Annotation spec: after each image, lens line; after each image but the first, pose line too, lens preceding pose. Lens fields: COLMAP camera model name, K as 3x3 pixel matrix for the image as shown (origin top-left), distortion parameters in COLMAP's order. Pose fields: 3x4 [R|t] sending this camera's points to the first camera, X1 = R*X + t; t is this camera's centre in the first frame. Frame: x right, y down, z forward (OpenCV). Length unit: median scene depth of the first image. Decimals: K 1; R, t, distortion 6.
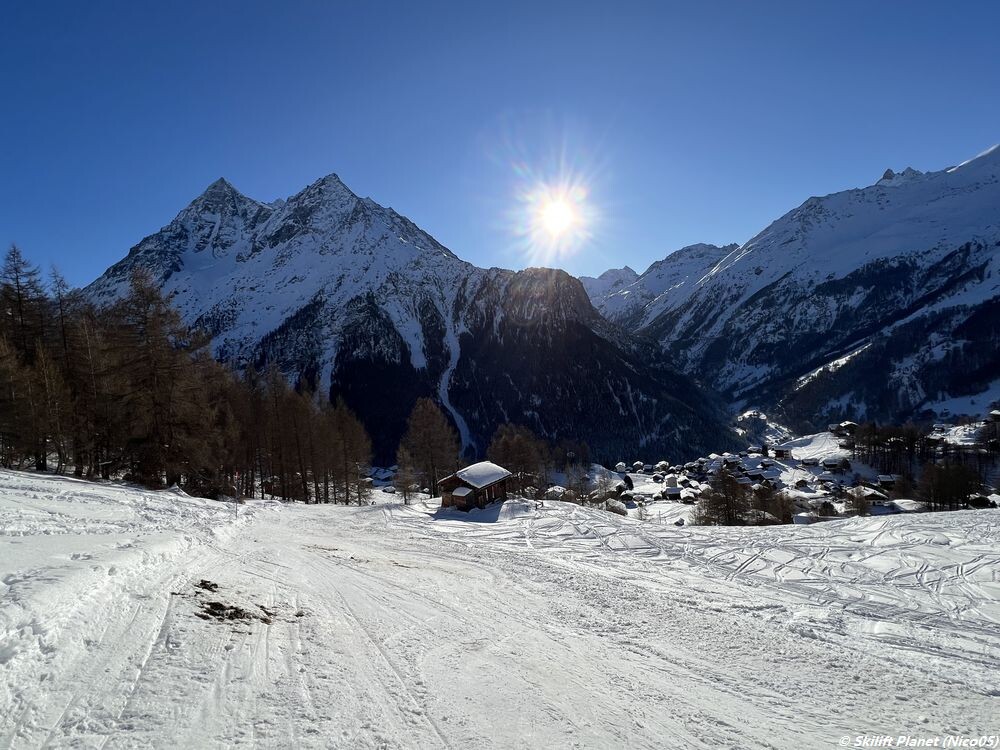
lens RADIAL K [[494.3, 0, 500.6], [0, 494.3, 372.9], [0, 0, 1]] dist [-0.001510, -0.000039]
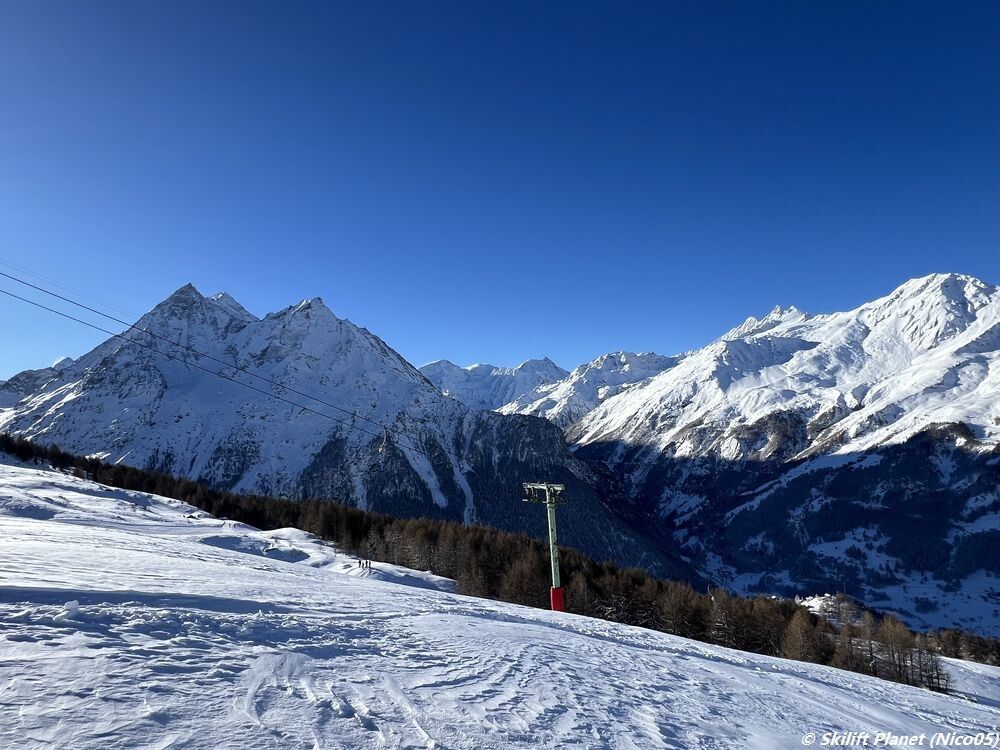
lens RADIAL K [[557.0, 0, 500.0], [0, 557.0, 376.4], [0, 0, 1]] dist [0.006100, -0.000164]
pose [[0.979939, 0.055775, 0.191332, -0.251593], [-0.029495, 0.990056, -0.137550, -0.116797], [-0.197101, 0.129148, 0.971840, -0.322440]]
